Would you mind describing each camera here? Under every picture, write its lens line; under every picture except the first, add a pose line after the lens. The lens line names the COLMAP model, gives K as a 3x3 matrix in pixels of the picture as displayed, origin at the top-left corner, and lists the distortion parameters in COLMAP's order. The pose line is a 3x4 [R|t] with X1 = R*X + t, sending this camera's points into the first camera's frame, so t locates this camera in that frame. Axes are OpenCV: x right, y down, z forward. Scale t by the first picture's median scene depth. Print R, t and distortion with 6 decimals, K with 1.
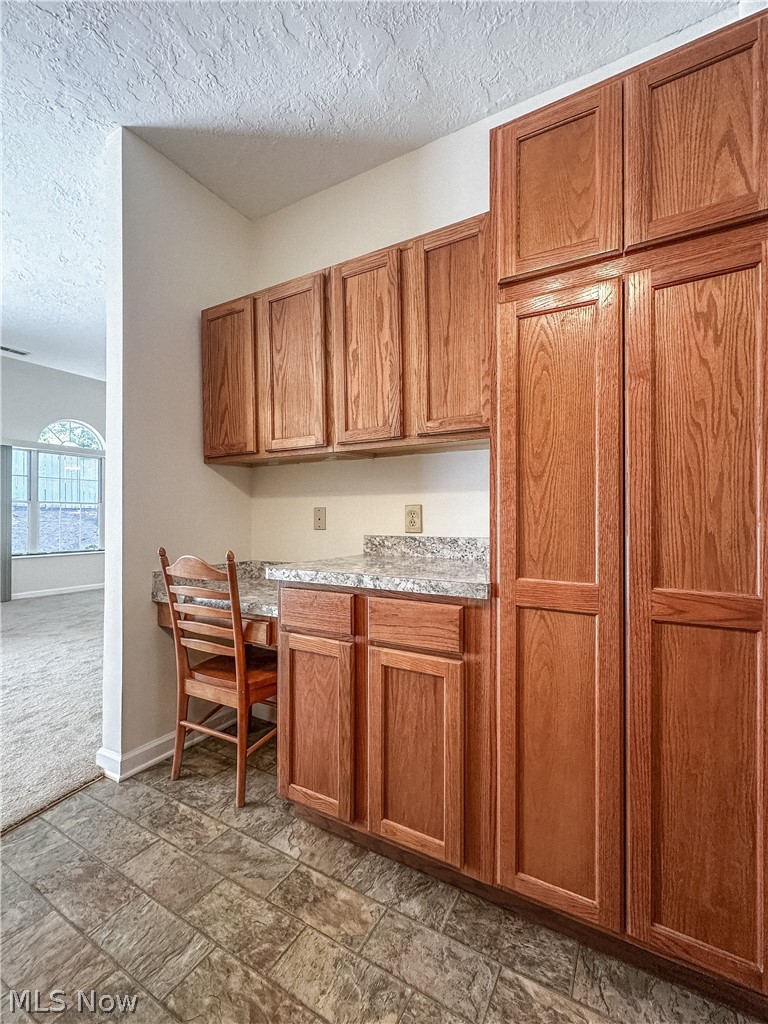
lens RADIAL K [[418.0, 0, 384.0], [0, 418.0, 512.0], [0, 0, 1]] dist [-0.009397, 0.004903]
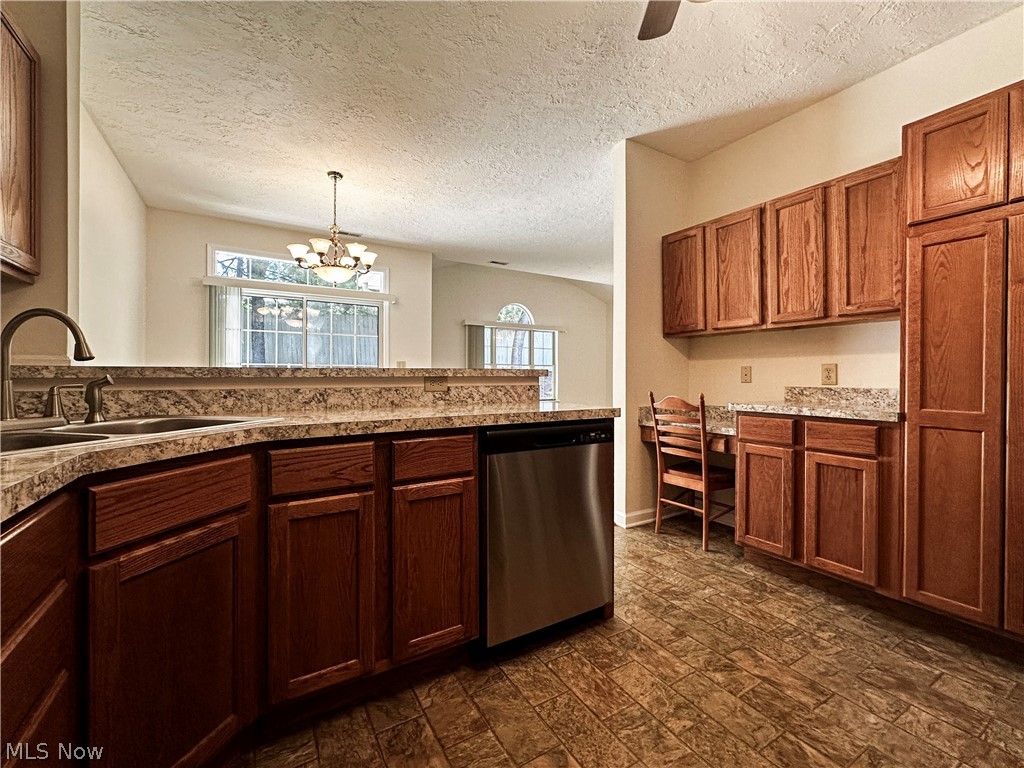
lens RADIAL K [[425.4, 0, 547.7], [0, 425.4, 378.6], [0, 0, 1]] dist [-0.003403, 0.000748]
pose [[0.899707, 0.003953, -0.436477, -0.187264], [0.002990, 0.999880, 0.015218, 0.008411], [0.436485, -0.014997, 0.899587, -0.786495]]
